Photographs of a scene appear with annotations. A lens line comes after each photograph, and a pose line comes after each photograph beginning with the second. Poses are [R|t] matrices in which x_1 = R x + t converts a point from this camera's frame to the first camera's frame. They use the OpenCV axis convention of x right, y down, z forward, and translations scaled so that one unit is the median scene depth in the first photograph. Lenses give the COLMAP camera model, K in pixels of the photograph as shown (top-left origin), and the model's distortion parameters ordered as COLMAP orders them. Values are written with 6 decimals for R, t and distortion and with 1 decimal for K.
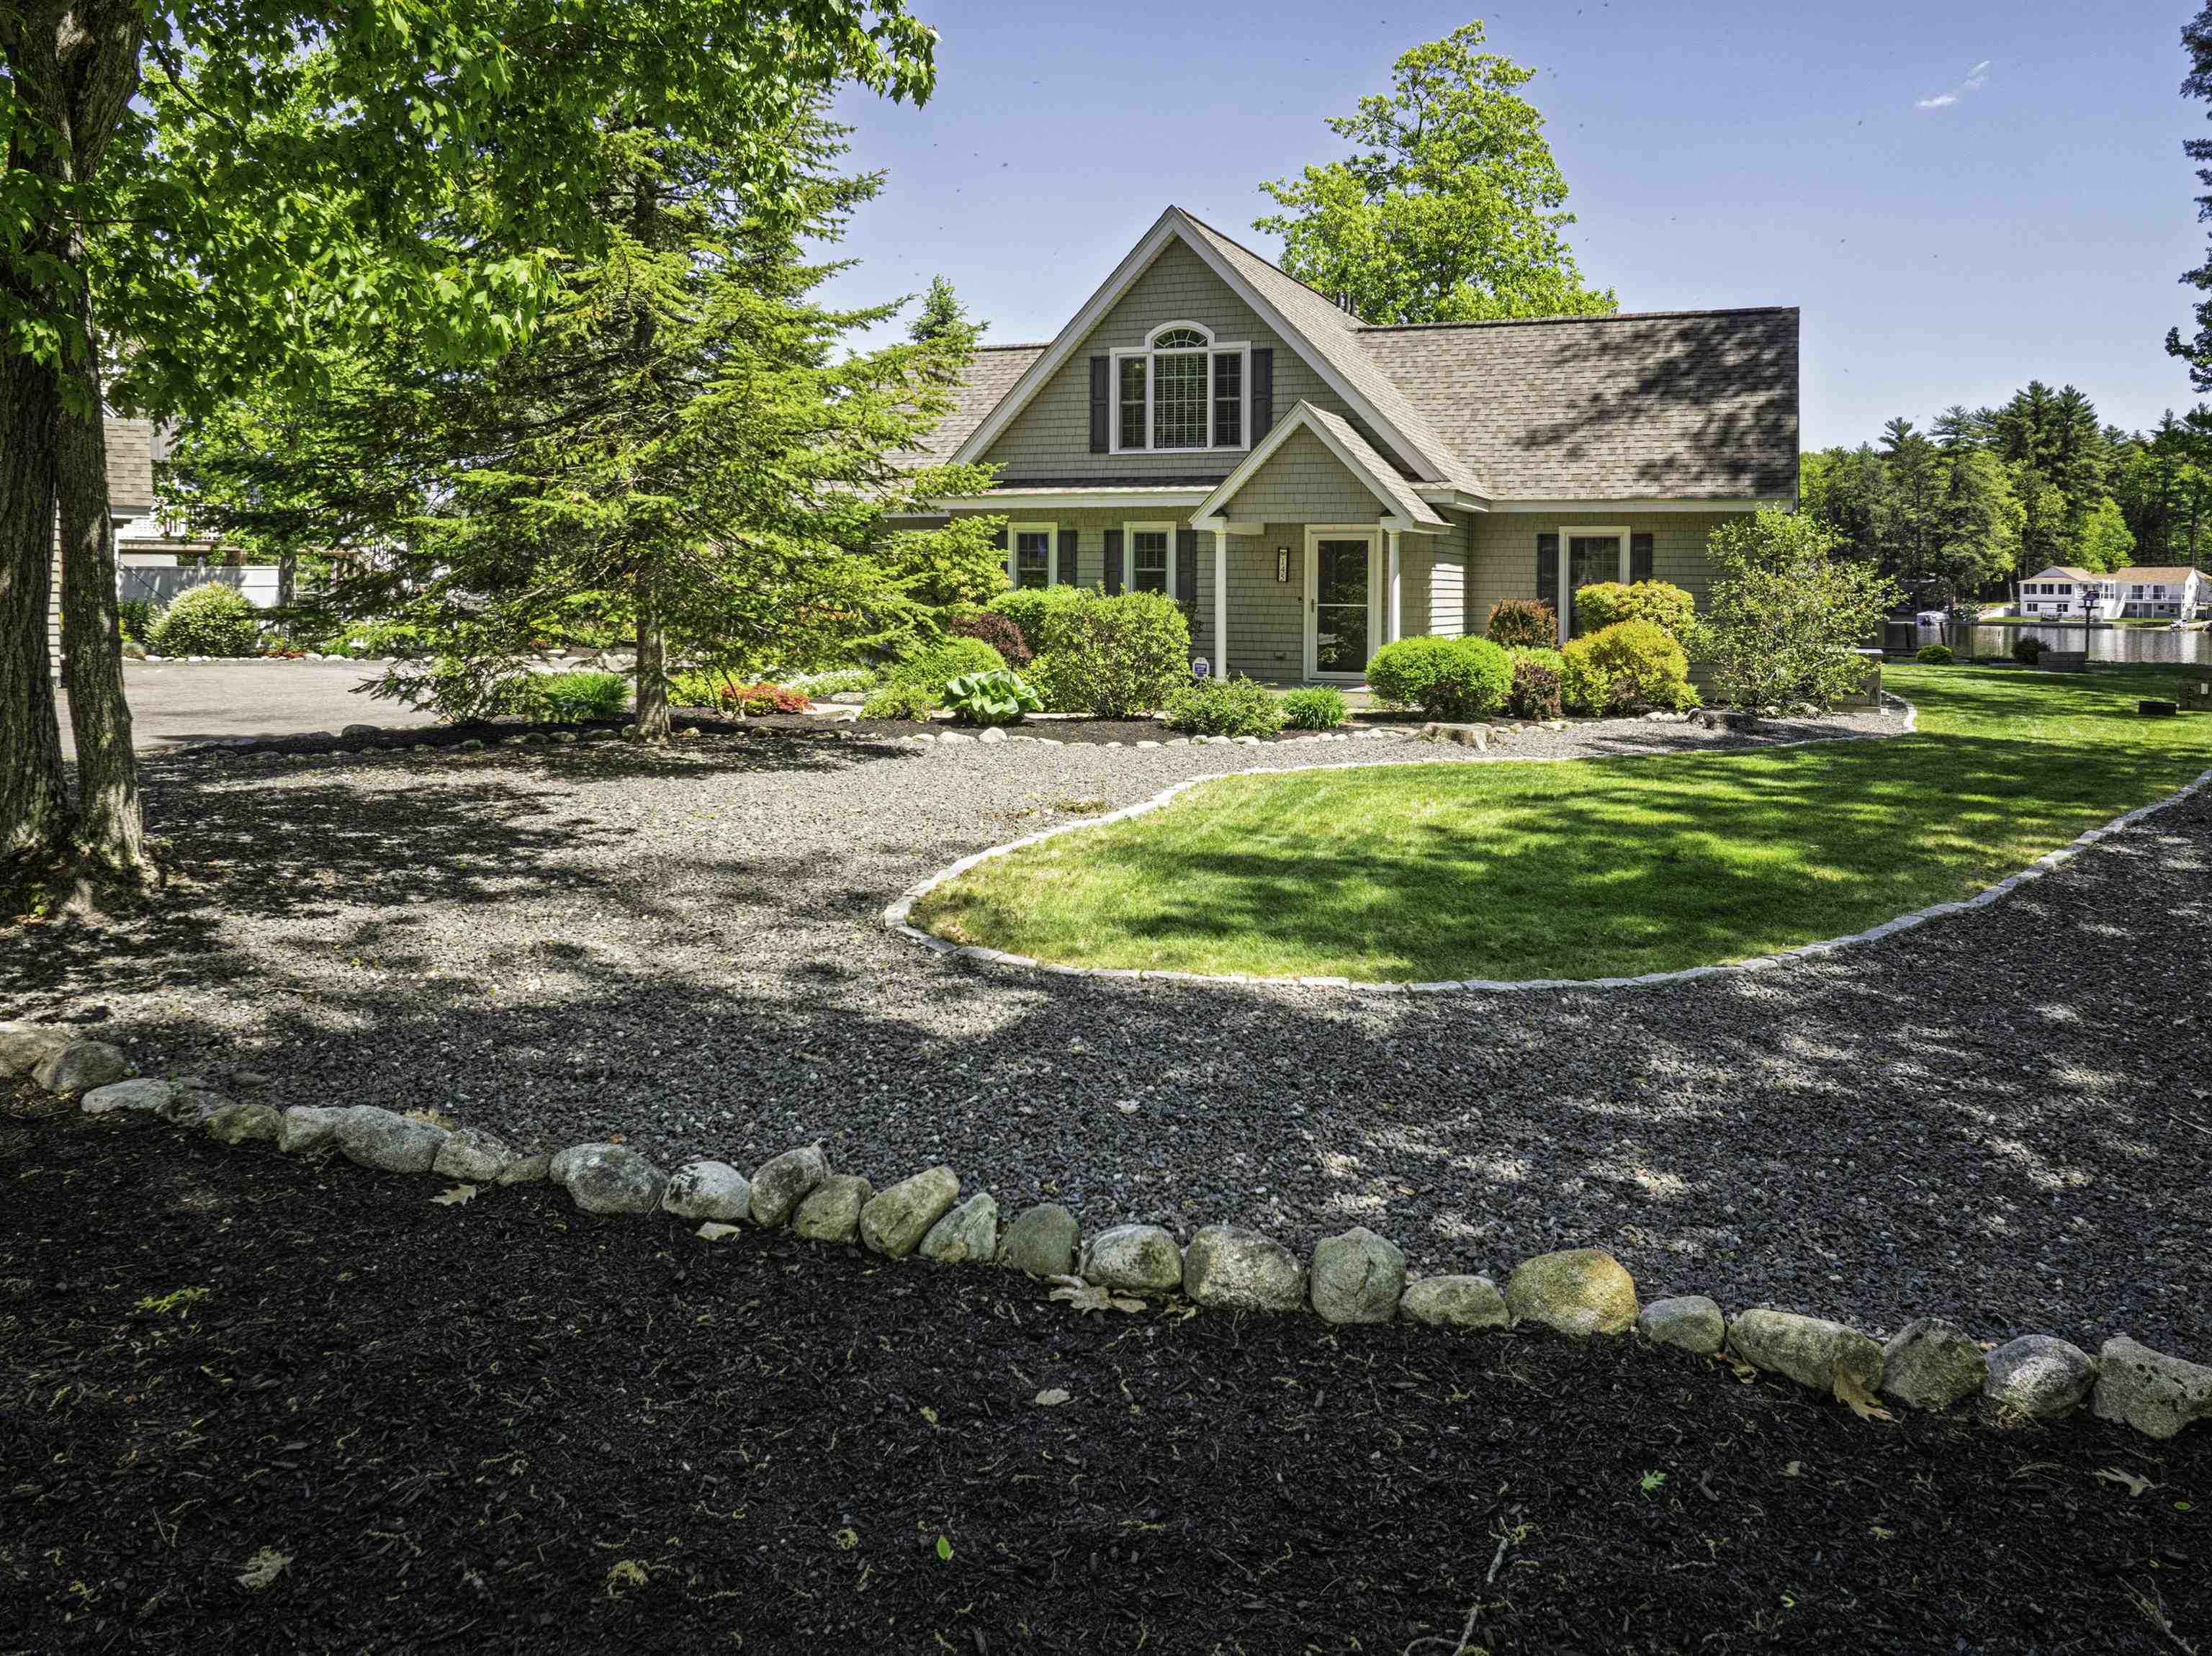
lens RADIAL K [[1740.4, 0, 1123.3], [0, 1740.4, 835.1], [0, 0, 1]] dist [-0.032810, -0.002616]
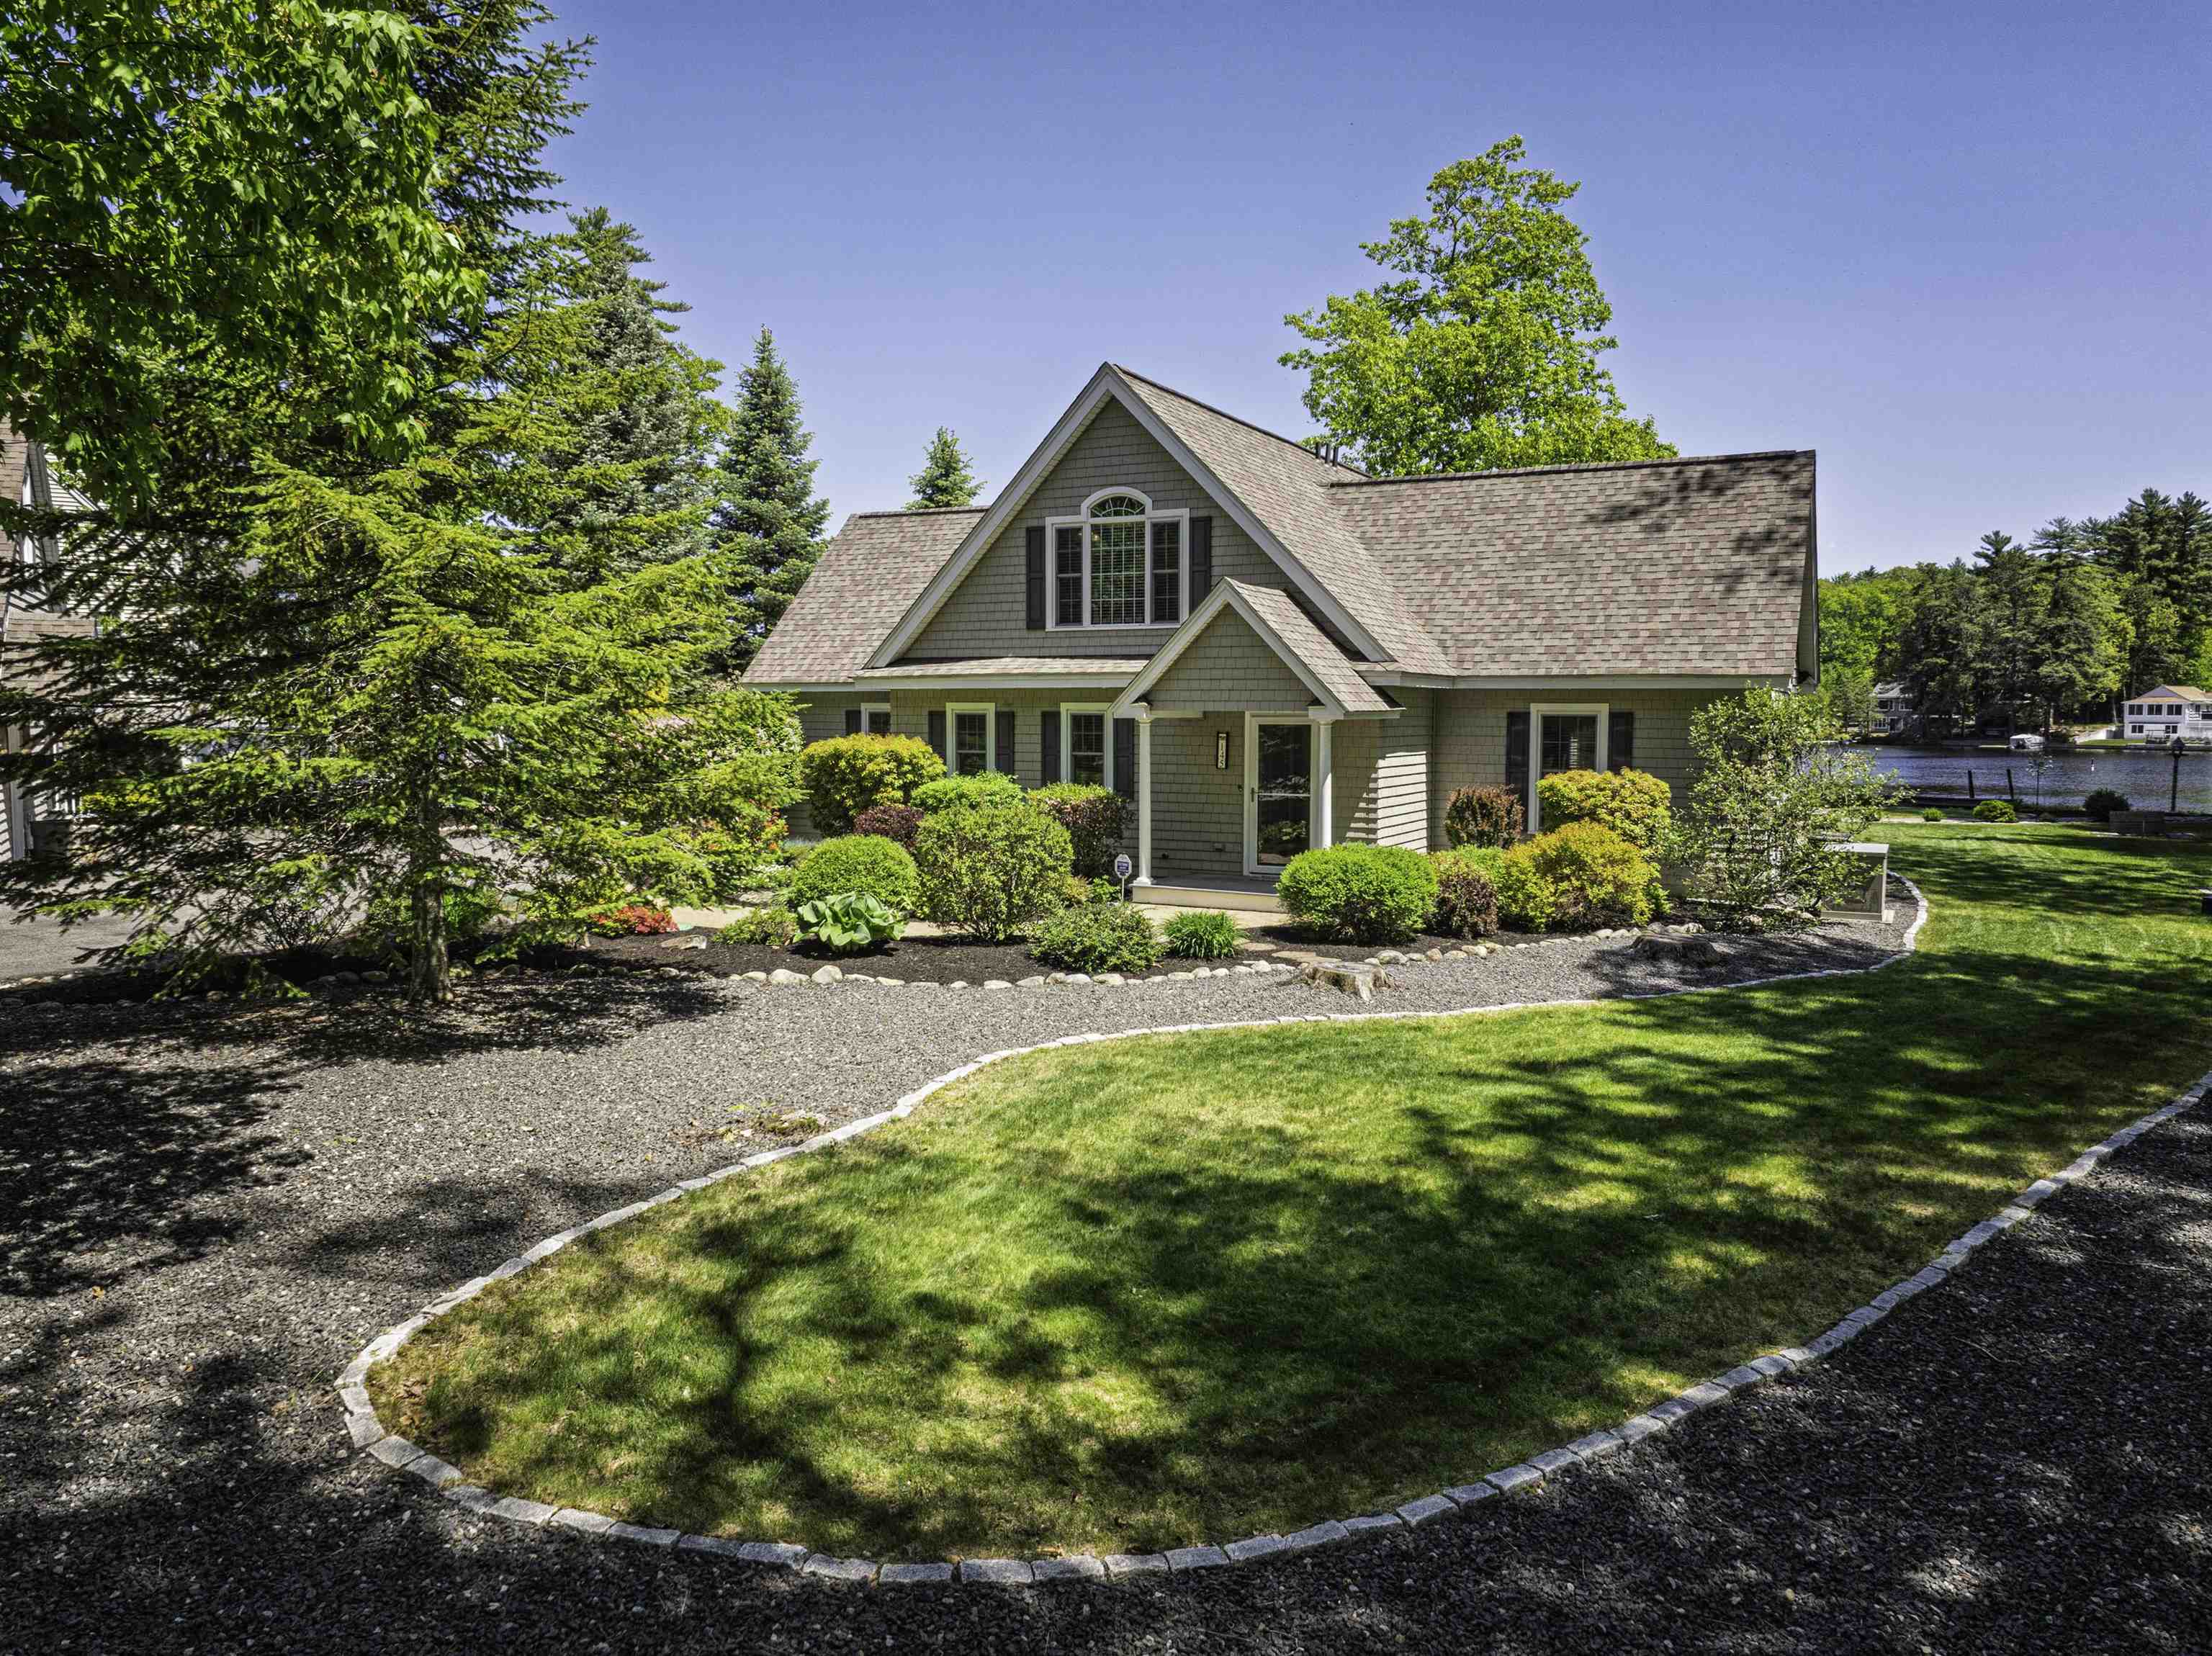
lens RADIAL K [[1591.8, 0, 1075.2], [0, 1591.8, 989.9], [0, 0, 1]] dist [-0.022487, -0.003771]
pose [[0.992793, 0.012228, -0.119217, 0.114228], [-0.006185, 0.998683, 0.050929, -0.068237], [0.119683, -0.049825, 0.991561, 0.132679]]
